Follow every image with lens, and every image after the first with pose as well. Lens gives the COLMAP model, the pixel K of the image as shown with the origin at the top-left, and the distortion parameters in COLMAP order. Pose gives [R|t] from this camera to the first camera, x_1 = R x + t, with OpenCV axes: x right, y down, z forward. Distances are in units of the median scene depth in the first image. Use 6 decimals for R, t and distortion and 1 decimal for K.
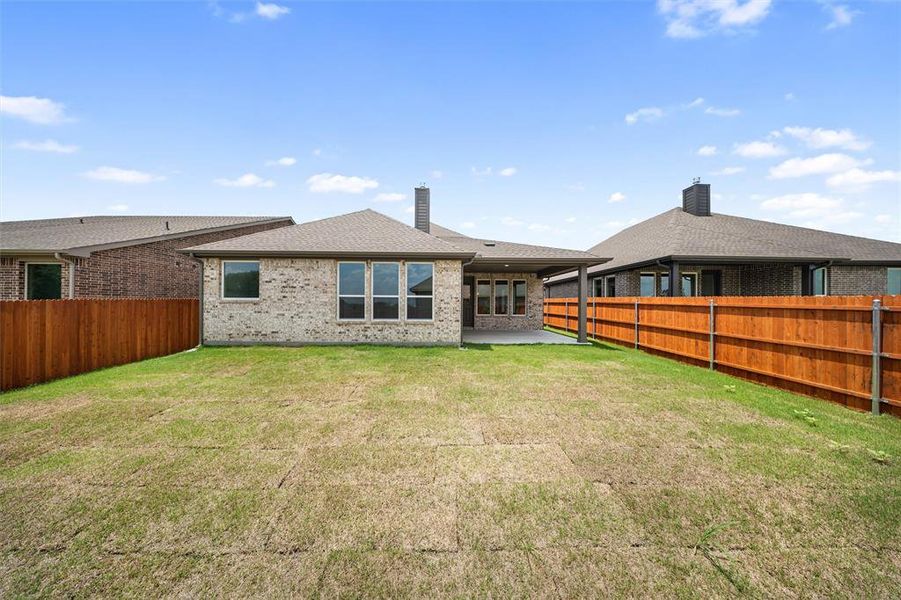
lens RADIAL K [[264.7, 0, 444.7], [0, 264.7, 301.7], [0, 0, 1]] dist [-0.004182, -0.000141]
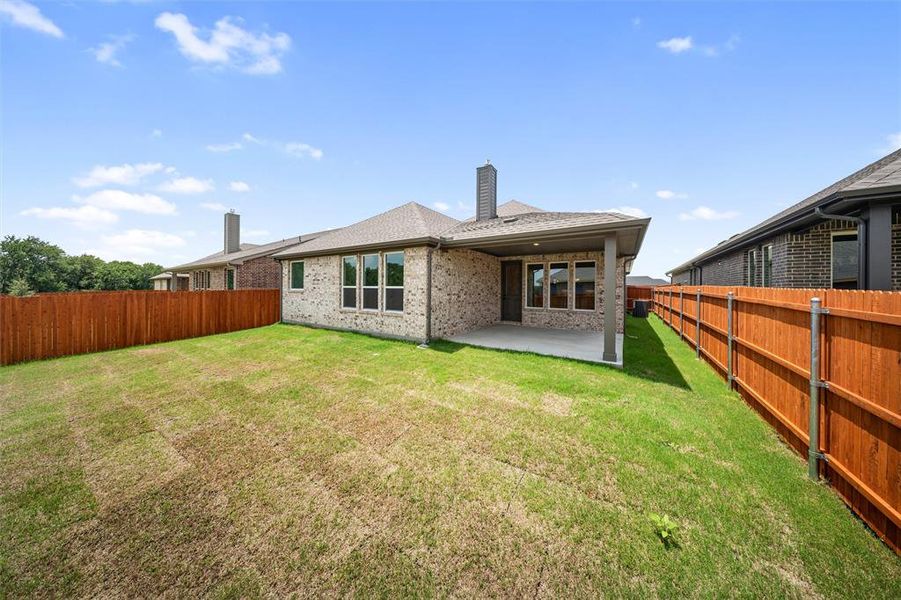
lens RADIAL K [[271.3, 0, 440.6], [0, 271.3, 283.9], [0, 0, 1]] dist [-0.000840, -0.000075]
pose [[0.825443, -0.009684, -0.564403, 0.611676], [0.001811, 0.999893, -0.014508, -0.017650], [0.564483, 0.010954, 0.825372, 0.277217]]
